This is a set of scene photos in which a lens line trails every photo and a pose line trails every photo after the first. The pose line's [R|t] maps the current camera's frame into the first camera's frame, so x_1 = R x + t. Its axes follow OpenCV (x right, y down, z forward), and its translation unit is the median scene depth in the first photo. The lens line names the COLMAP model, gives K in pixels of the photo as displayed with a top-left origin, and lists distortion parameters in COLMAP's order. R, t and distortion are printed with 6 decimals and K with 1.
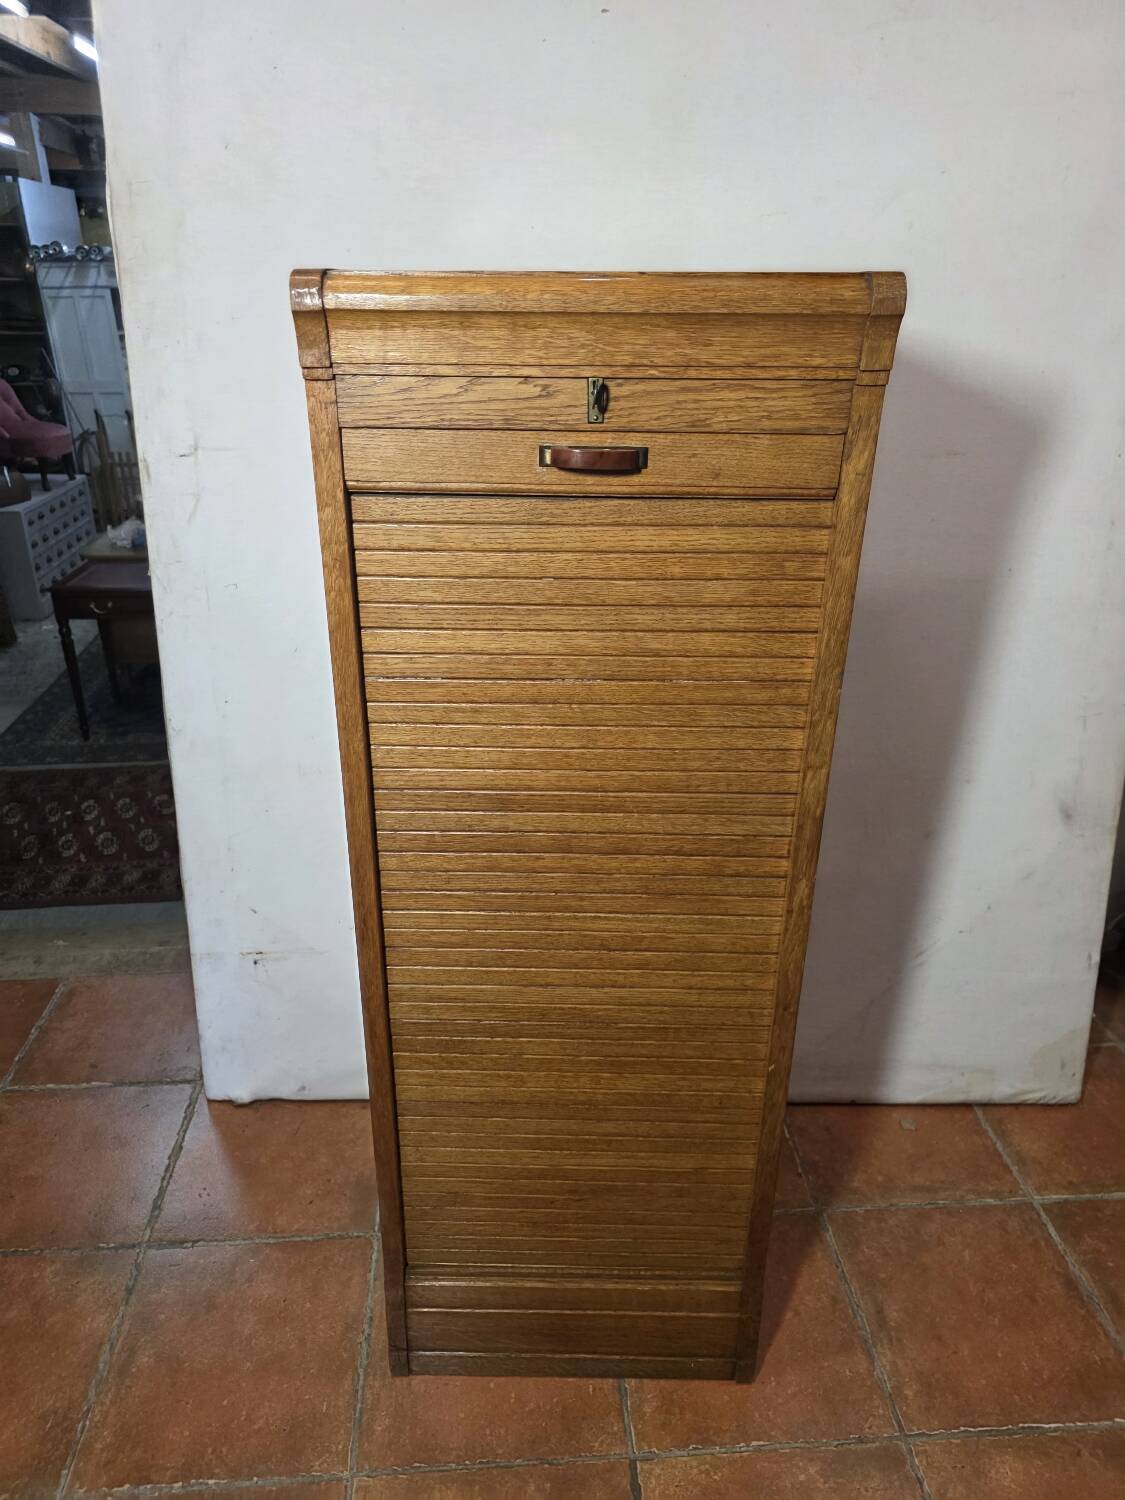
lens RADIAL K [[1000.5, 0, 537.4], [0, 1000.5, 759.5], [0, 0, 1]] dist [0.013102, -0.002904]
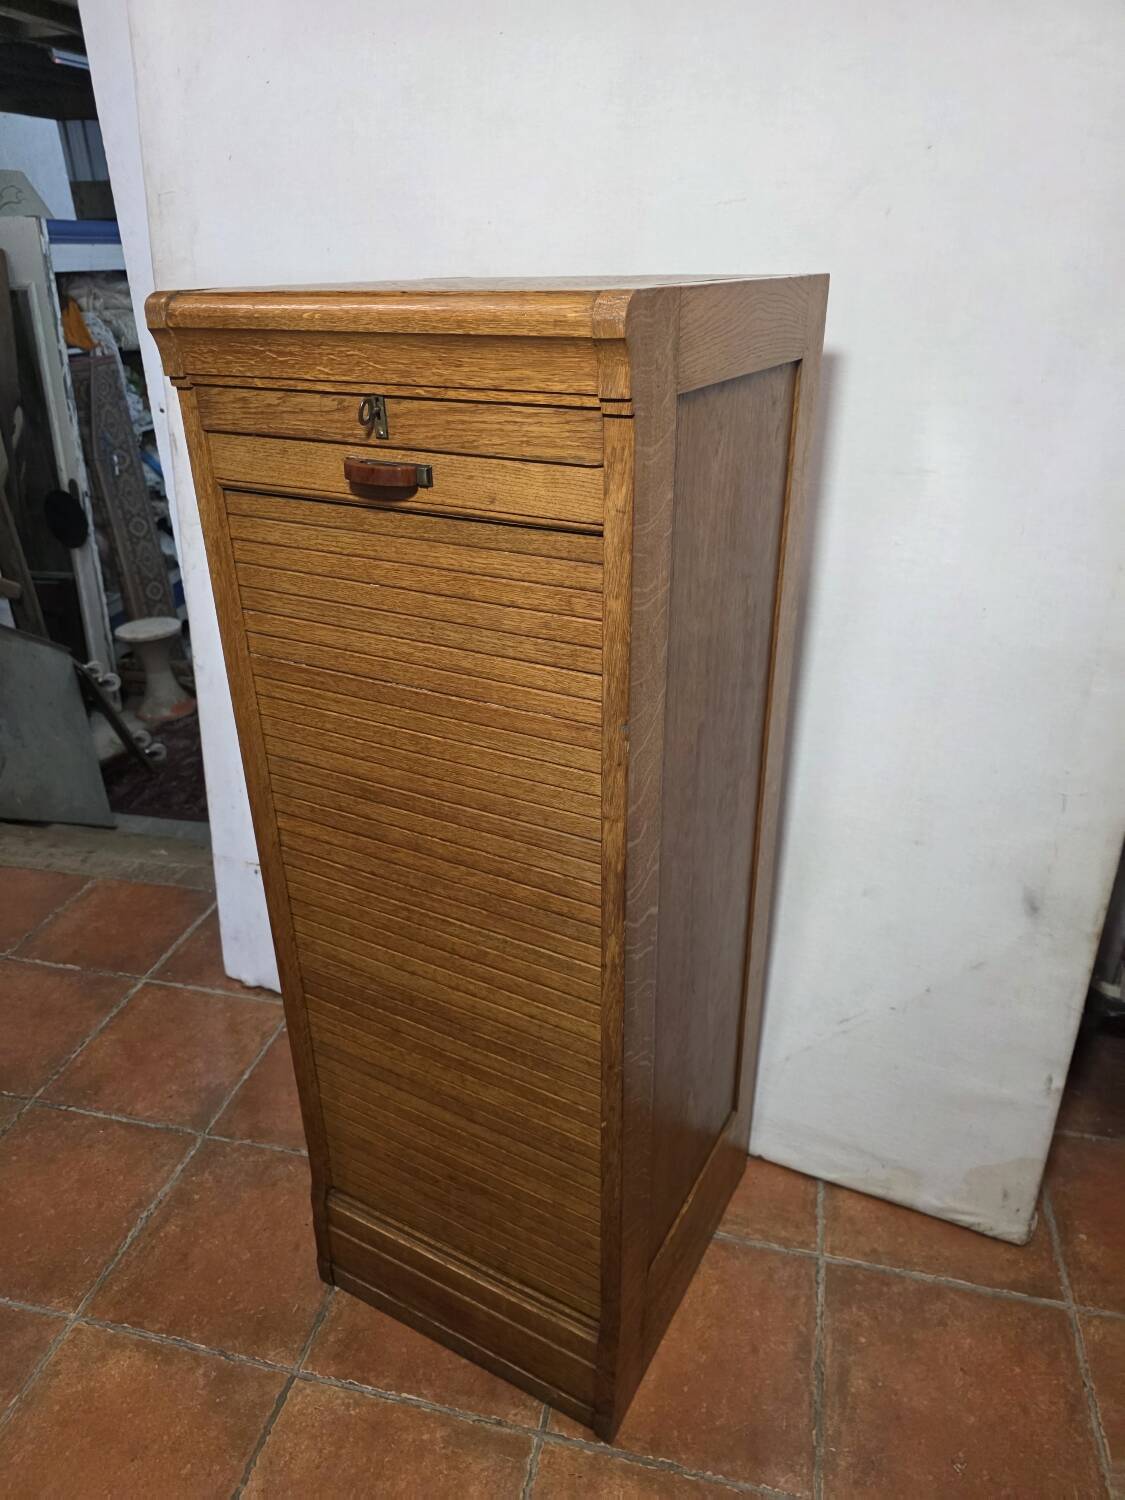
lens RADIAL K [[988.4, 0, 563.2], [0, 988.4, 760.7], [0, 0, 1]] dist [0.014885, -0.002620]
pose [[0.886575, 0.191561, -0.421058, 0.646625], [-0.182620, 0.981234, 0.061891, -0.100117], [0.425012, 0.022023, 0.904920, 0.156270]]
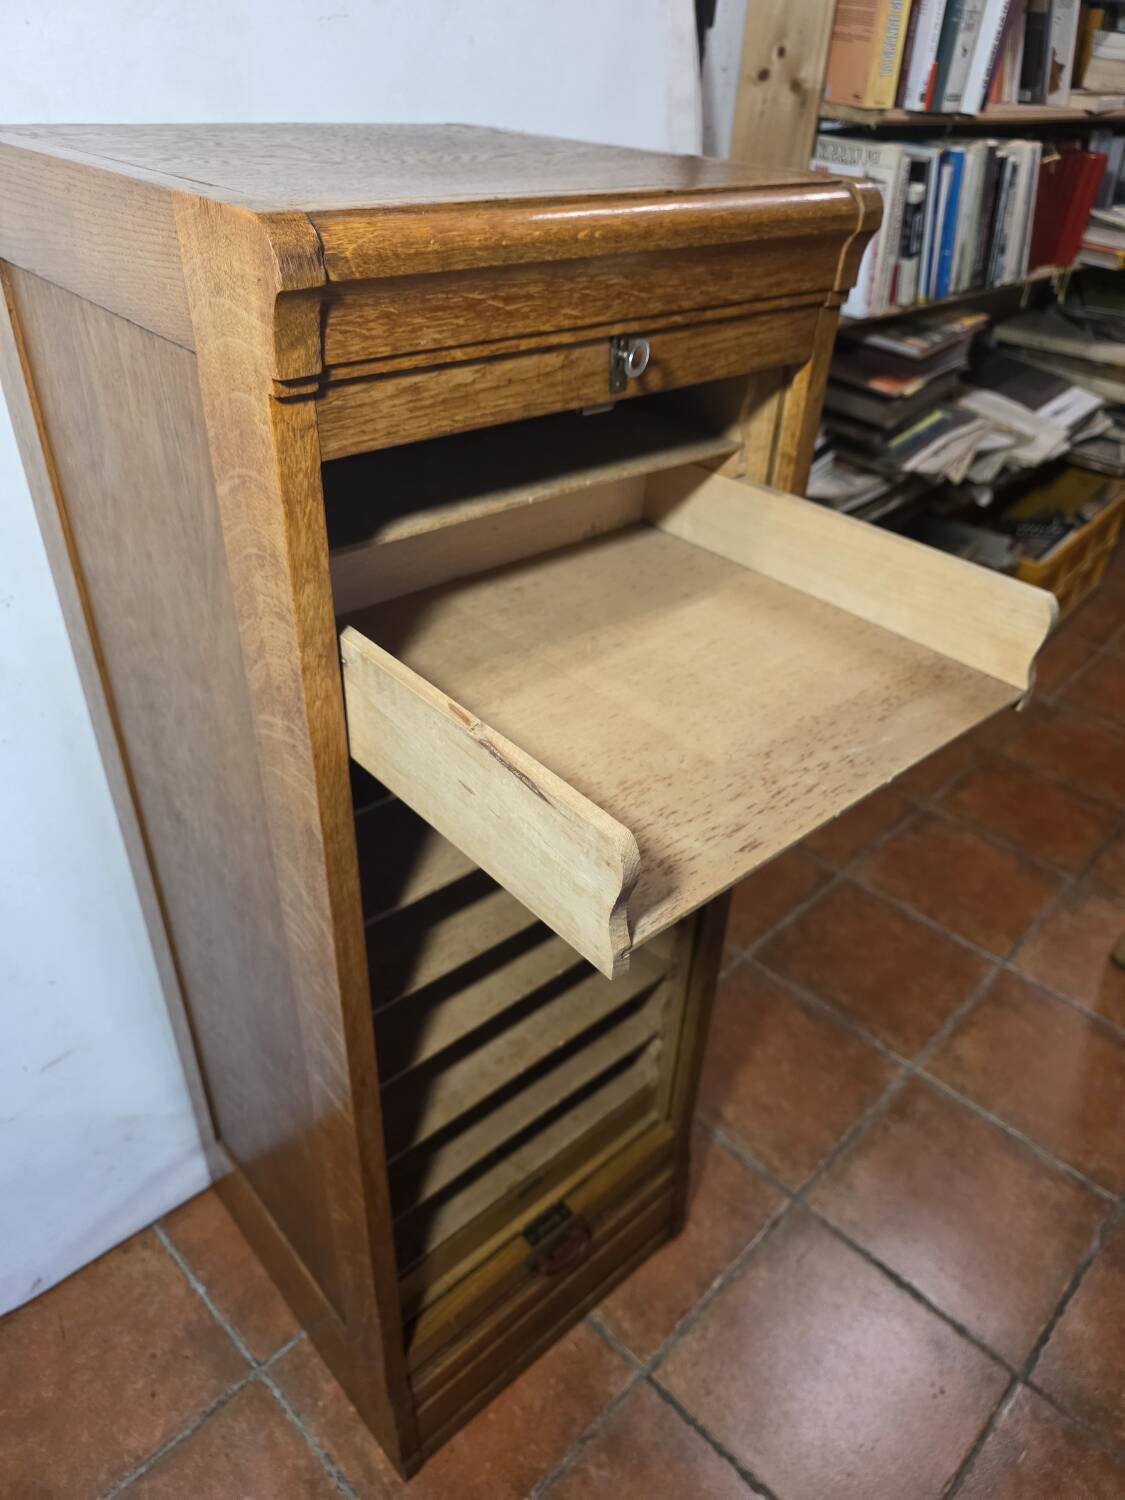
lens RADIAL K [[1033.1, 0, 566.5], [0, 1033.1, 755.1], [0, 0, 1]] dist [-0.000369, 0.001866]
pose [[0.729059, -0.363473, 0.579965, -0.483051], [0.249264, 0.930153, 0.269597, -0.272857], [-0.637448, -0.051988, 0.768738, 0.365627]]
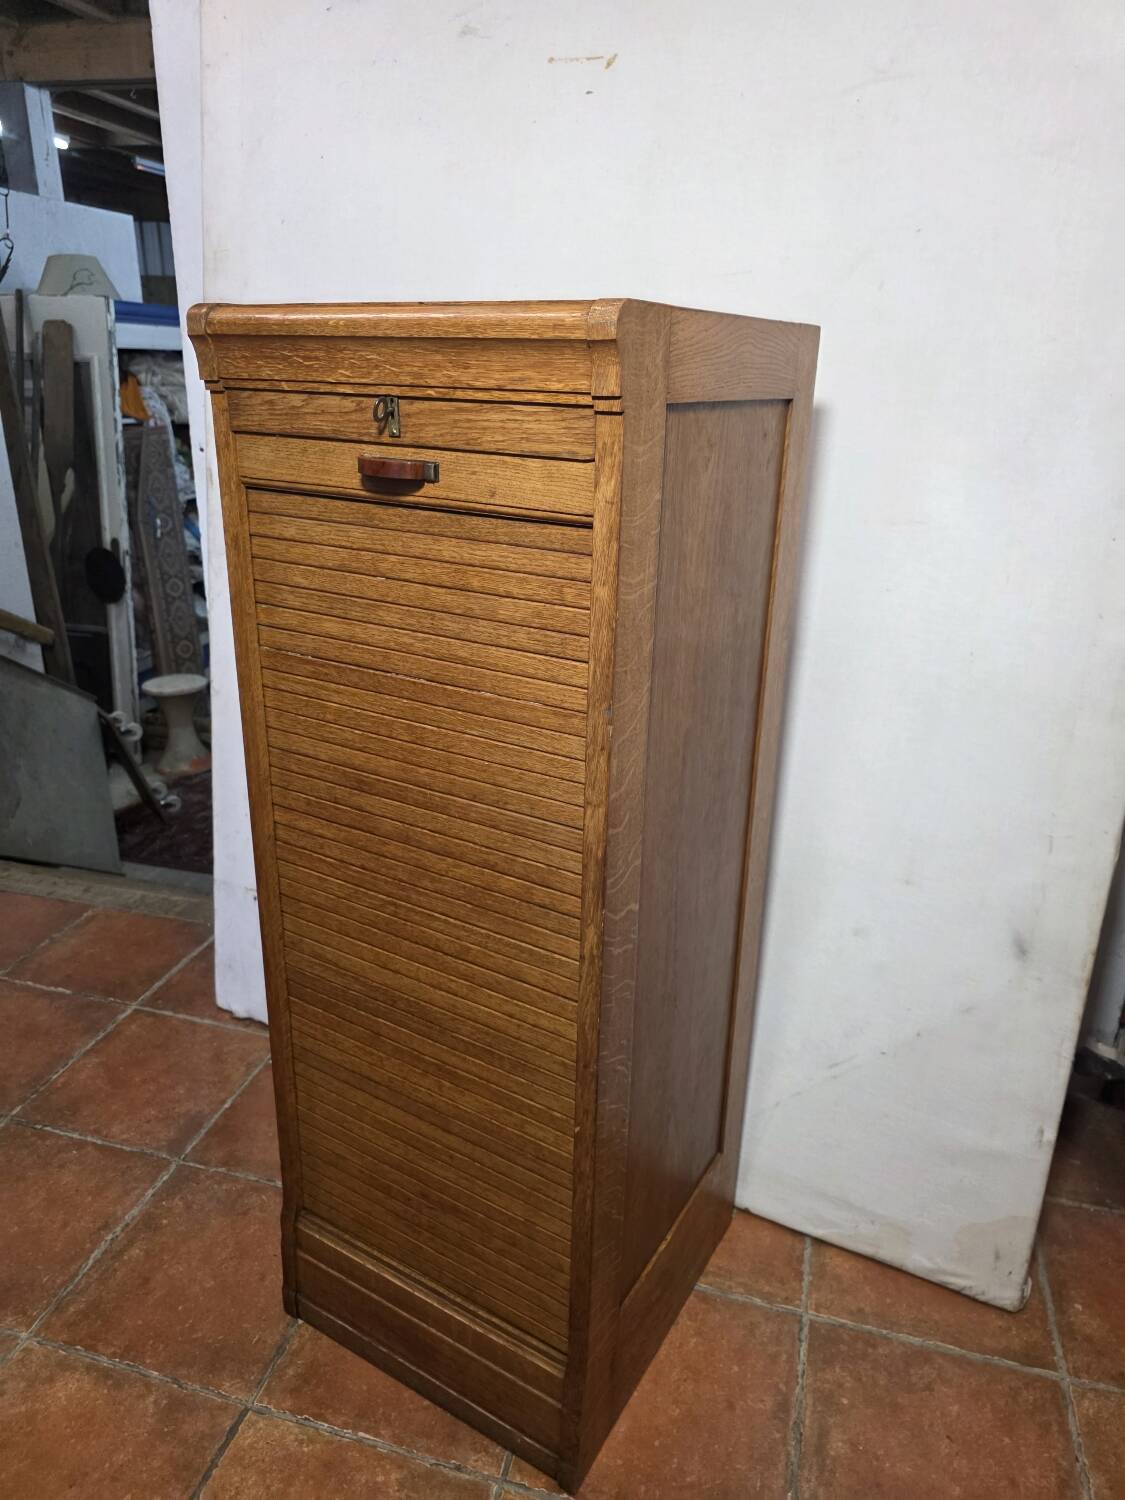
lens RADIAL K [[988.5, 0, 577.5], [0, 988.5, 738.1], [0, 0, 1]] dist [0.016880, -0.007117]
pose [[0.875648, 0.183464, -0.446746, 0.711544], [-0.226881, 0.972874, -0.045172, -0.009283], [0.426340, 0.140913, 0.893520, 0.145359]]
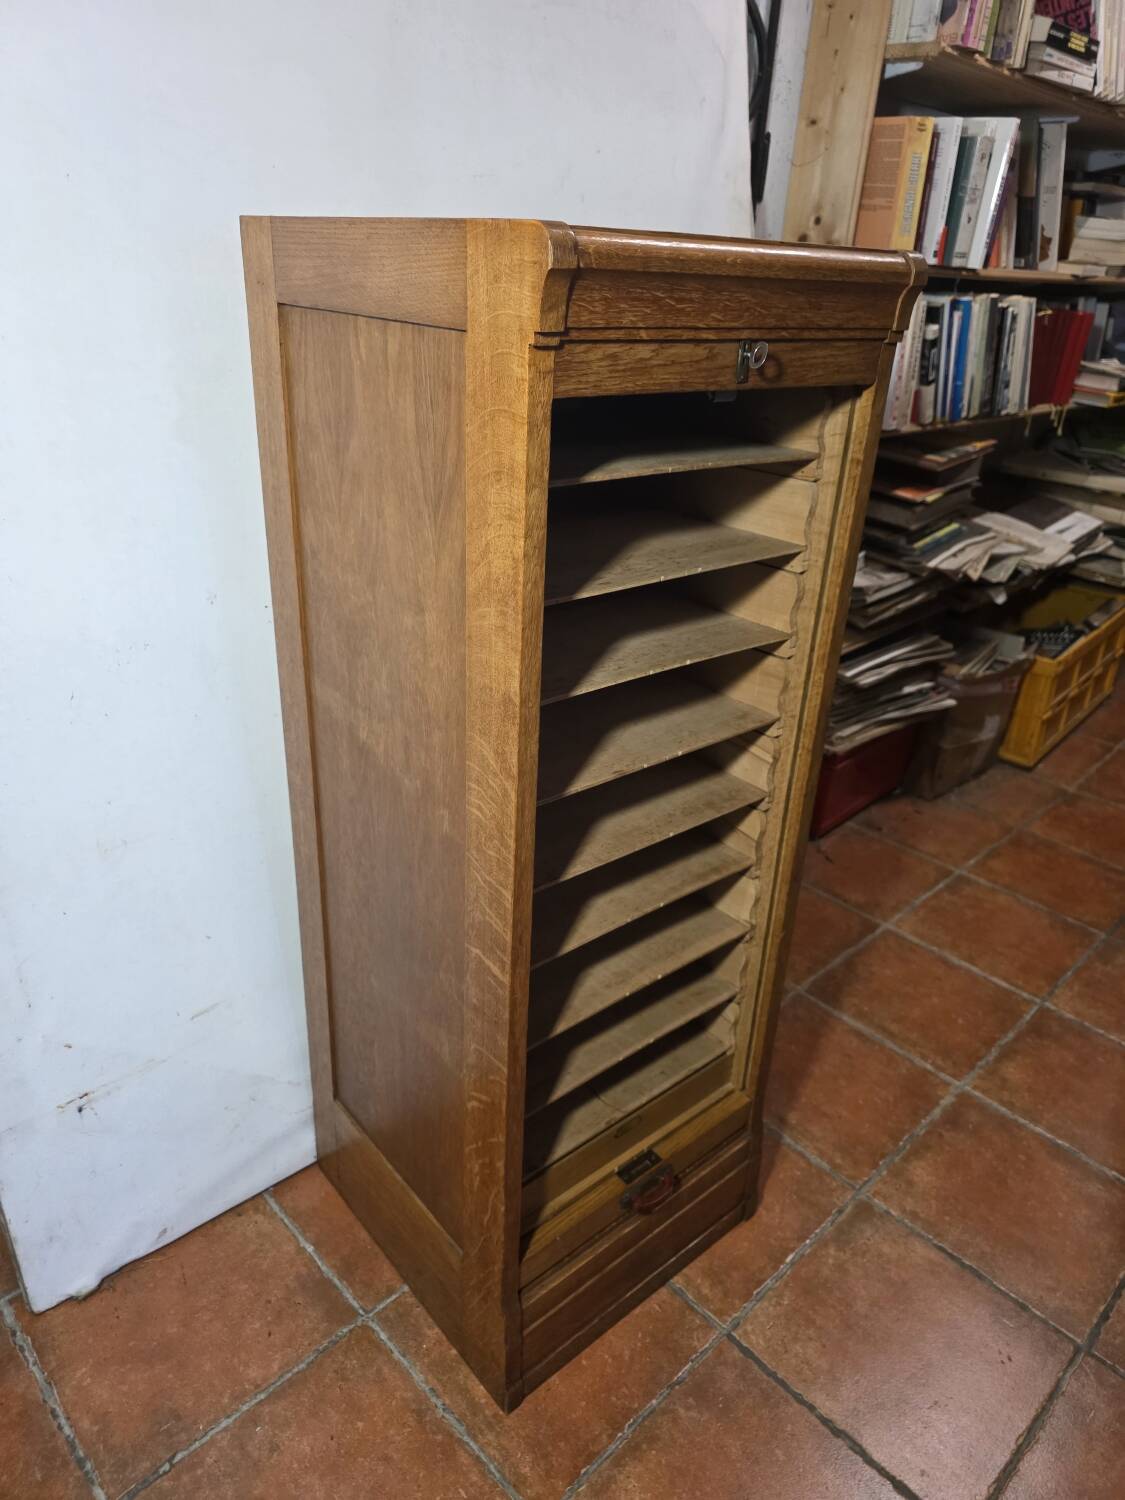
lens RADIAL K [[1015.4, 0, 562.5], [0, 1015.4, 750.0], [0, 0, 1]] dist [0.014619, -0.005567]
pose [[0.747309, -0.259777, 0.611592, -0.765382], [0.239521, 0.963849, 0.116728, -0.120902], [-0.619805, 0.059257, 0.782515, 0.272789]]
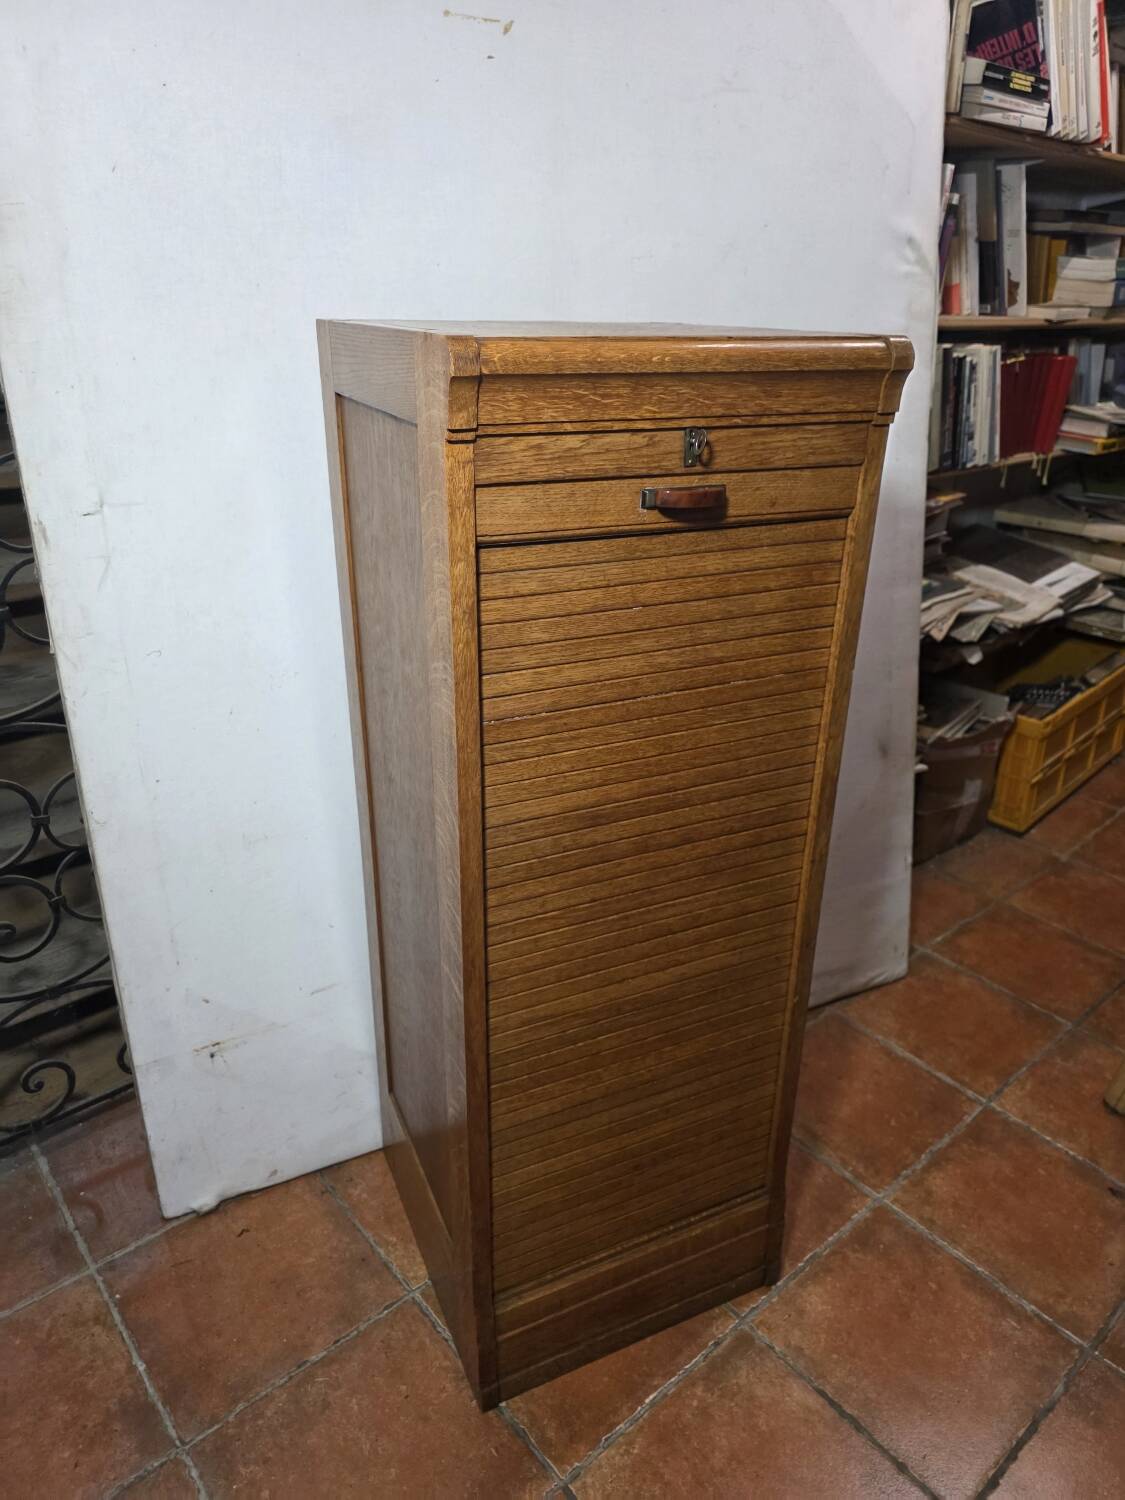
lens RADIAL K [[1005.2, 0, 562.5], [0, 1005.2, 750.0], [0, 0, 1]] dist [0.020401, -0.006929]
pose [[0.898110, -0.170790, 0.405251, -0.533002], [0.174196, 0.984291, 0.028771, -0.072140], [-0.403799, 0.044753, 0.913752, 0.032562]]
